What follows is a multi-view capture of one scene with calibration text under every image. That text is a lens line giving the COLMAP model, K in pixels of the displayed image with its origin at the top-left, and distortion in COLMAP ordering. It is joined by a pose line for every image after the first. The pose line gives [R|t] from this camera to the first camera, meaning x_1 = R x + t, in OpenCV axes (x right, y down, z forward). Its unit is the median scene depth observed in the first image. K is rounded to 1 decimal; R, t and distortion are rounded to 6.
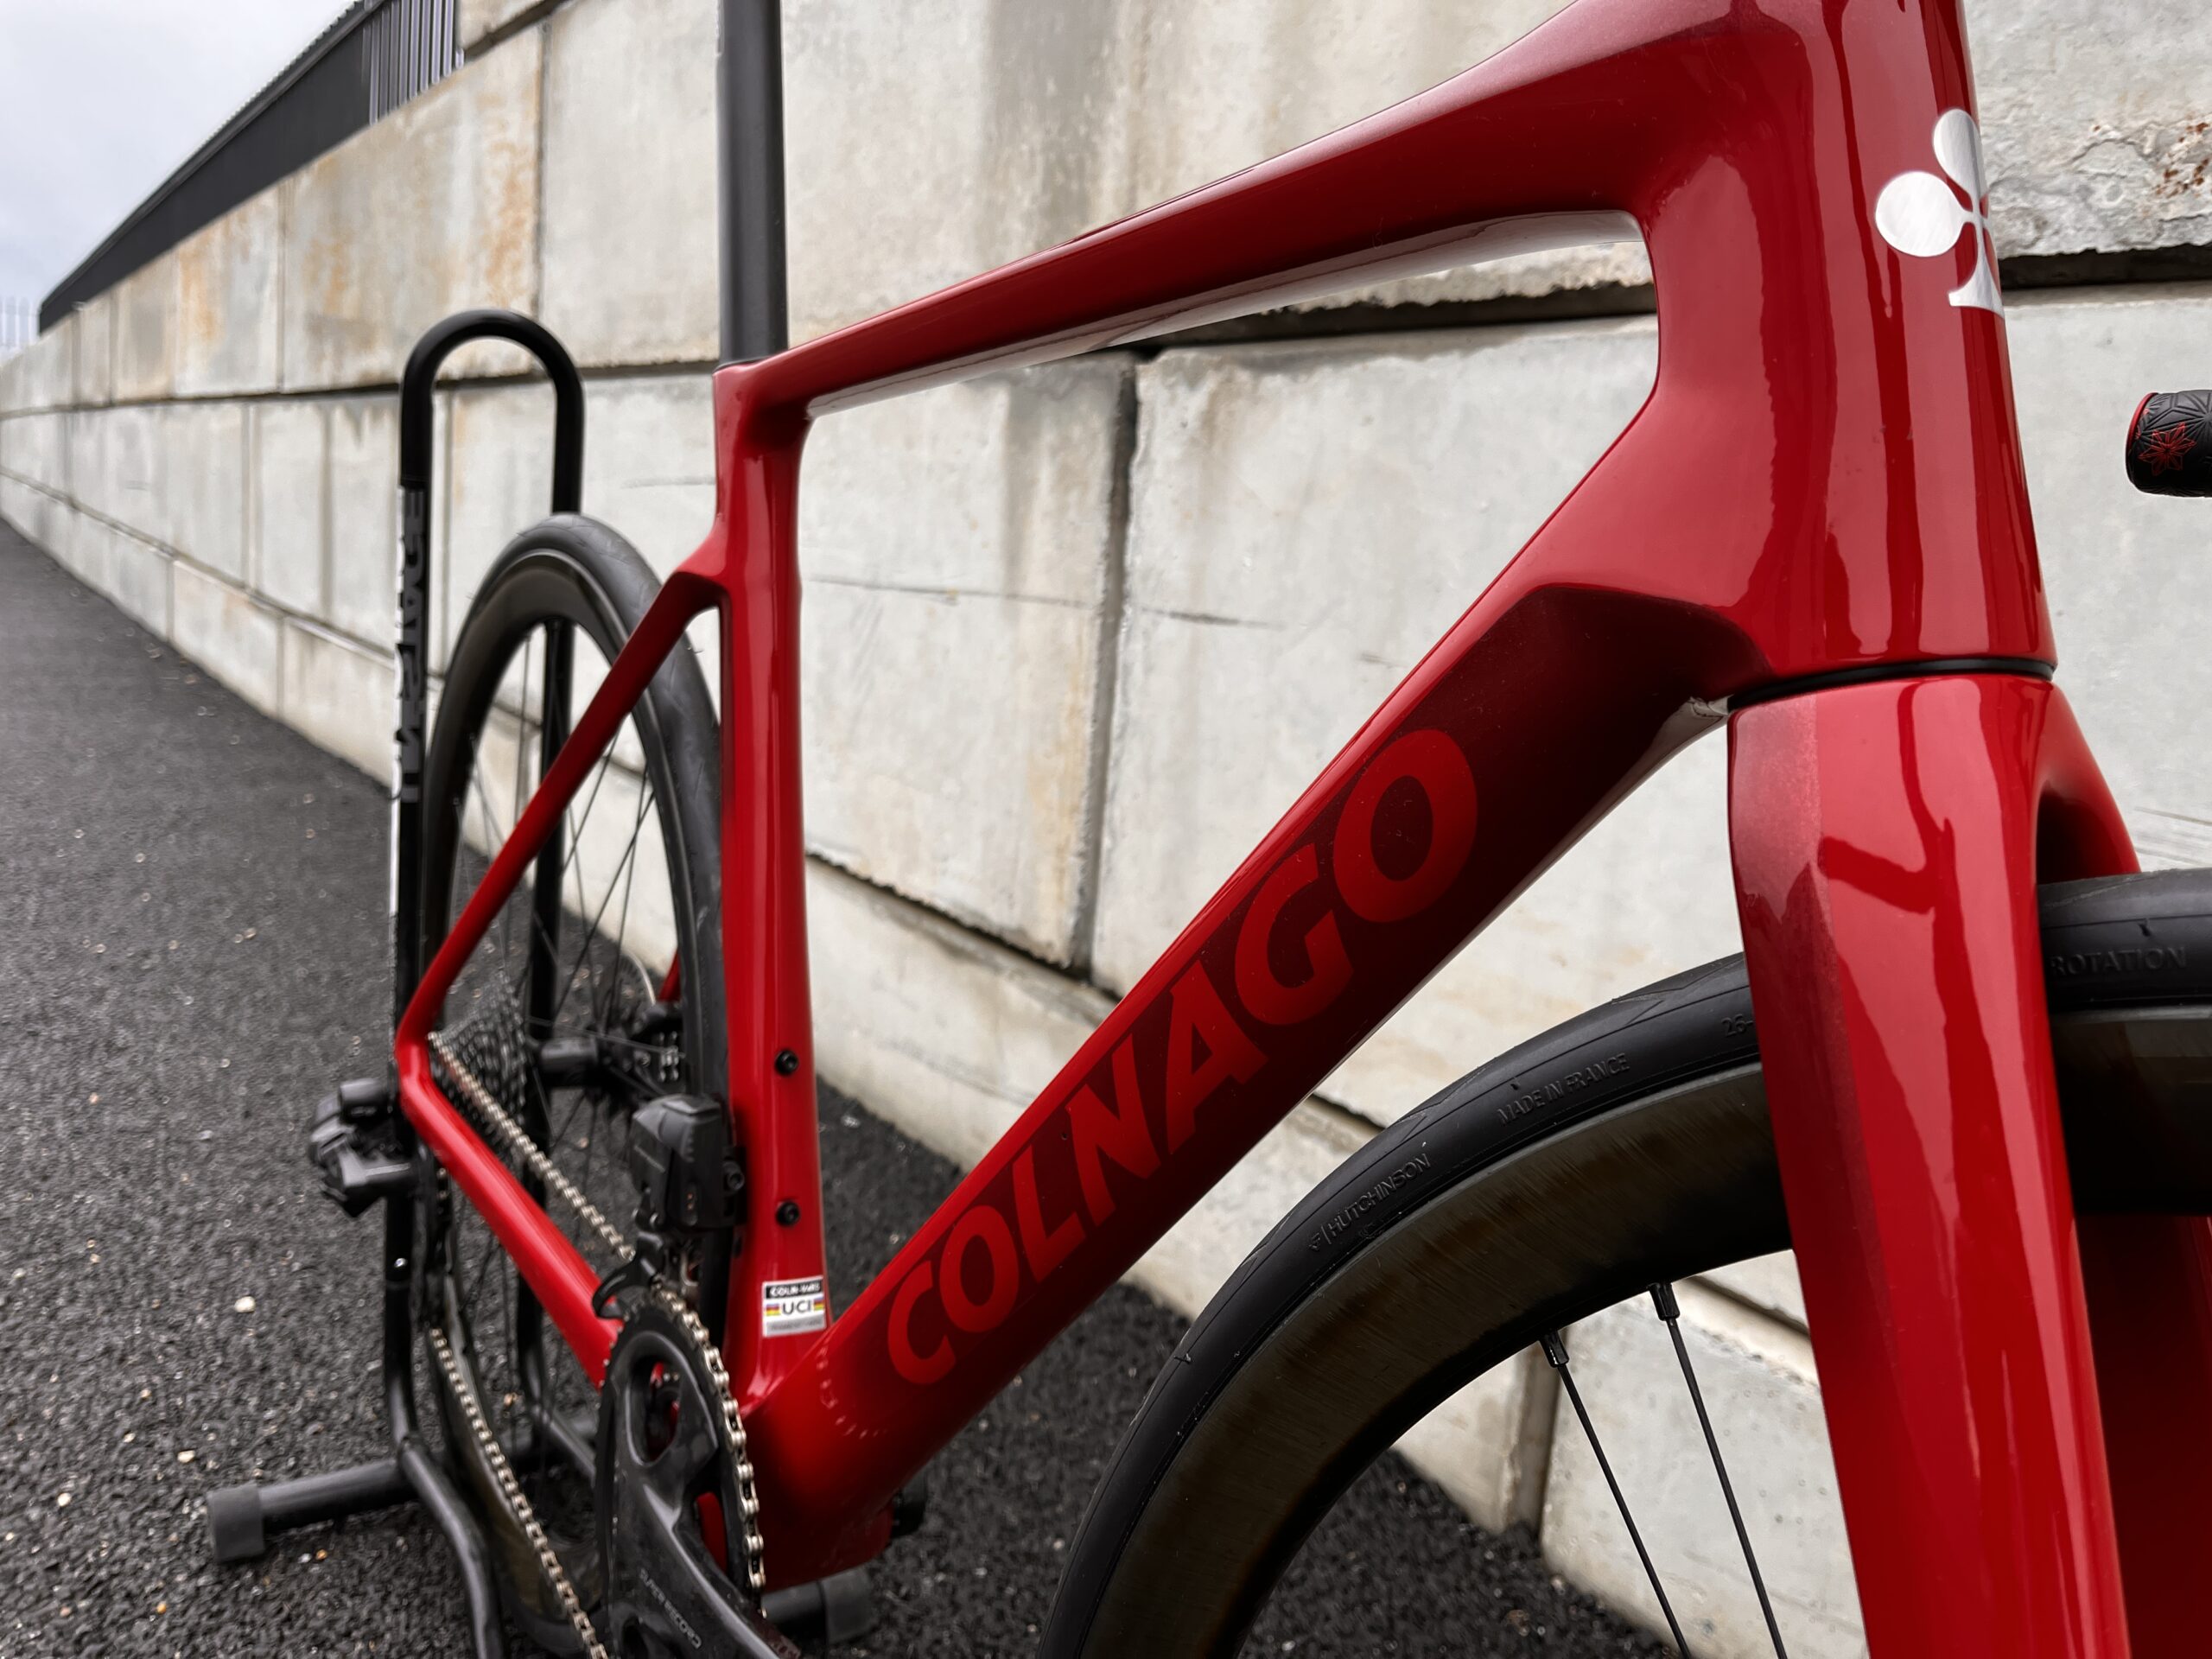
lens RADIAL K [[1683.6, 0, 1130.1], [0, 1683.6, 829.5], [0, 0, 1]] dist [0.057587, -0.097327]
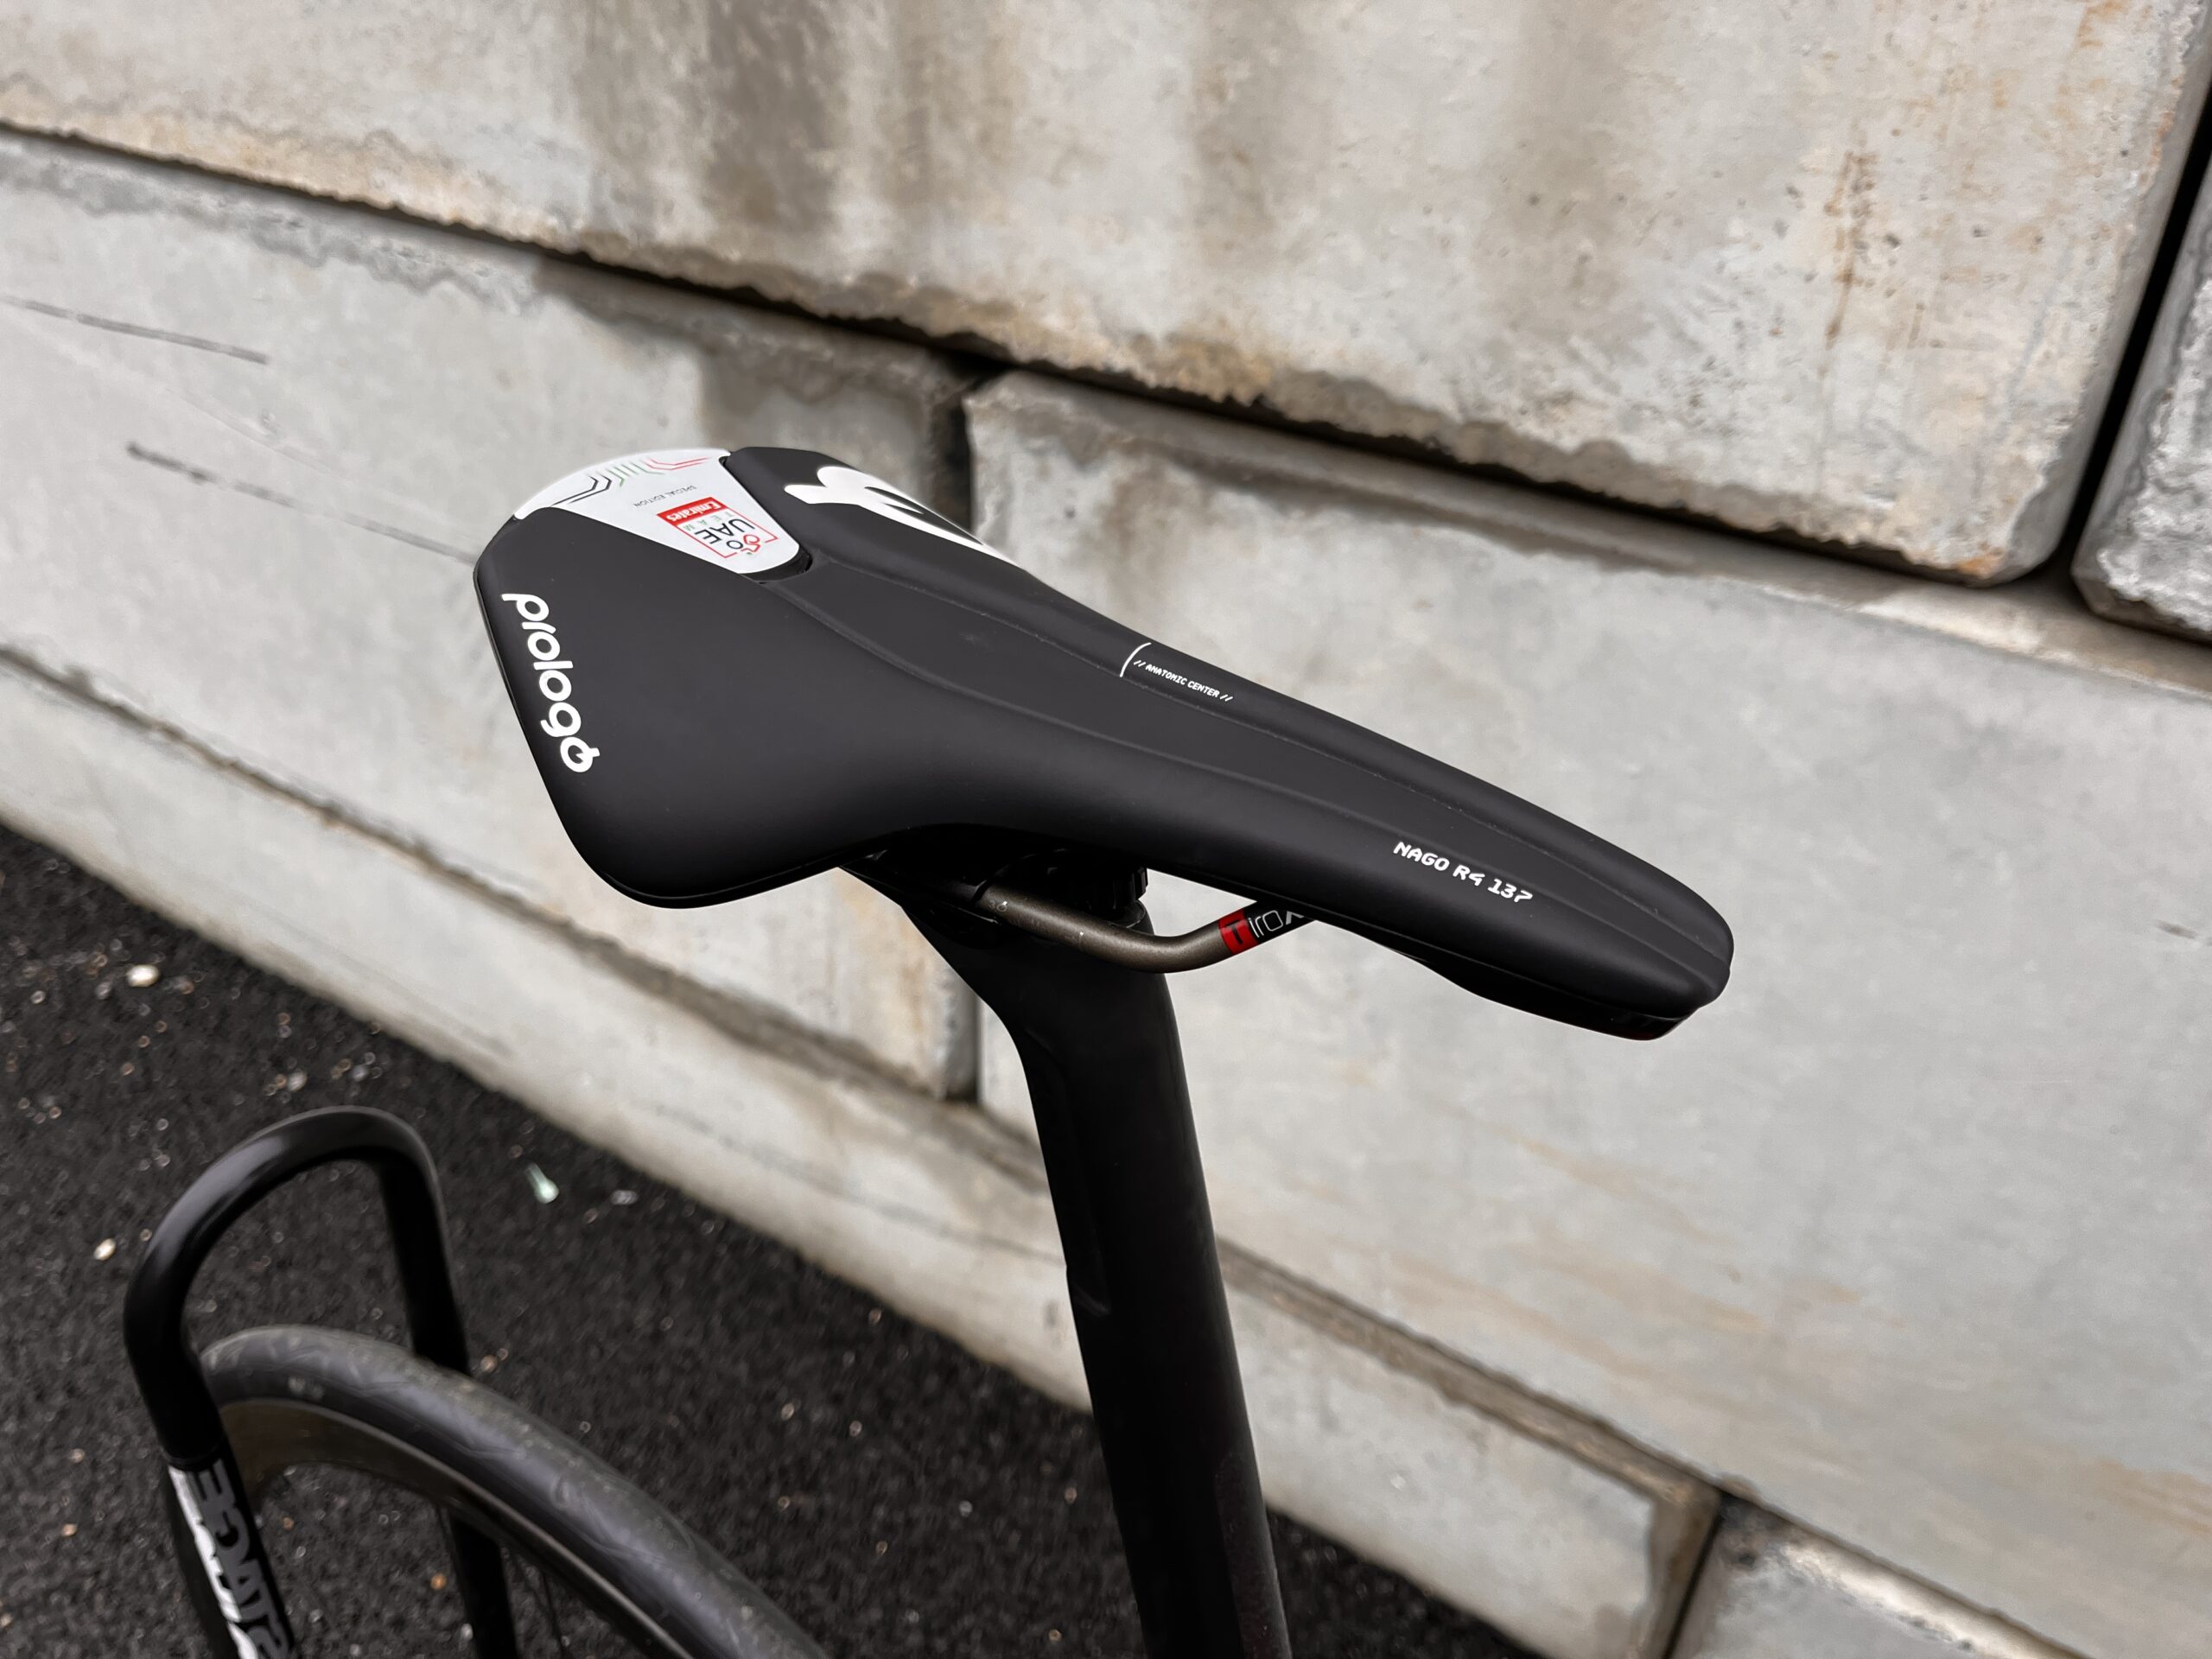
lens RADIAL K [[1683.6, 0, 1113.6], [0, 1683.6, 833.0], [0, 0, 1]] dist [0.057587, -0.097327]
pose [[0.927529, -0.243750, 0.283329, -0.178276], [0.107748, 0.900274, 0.421778, -0.410570], [-0.357883, -0.360683, 0.861294, 0.353335]]
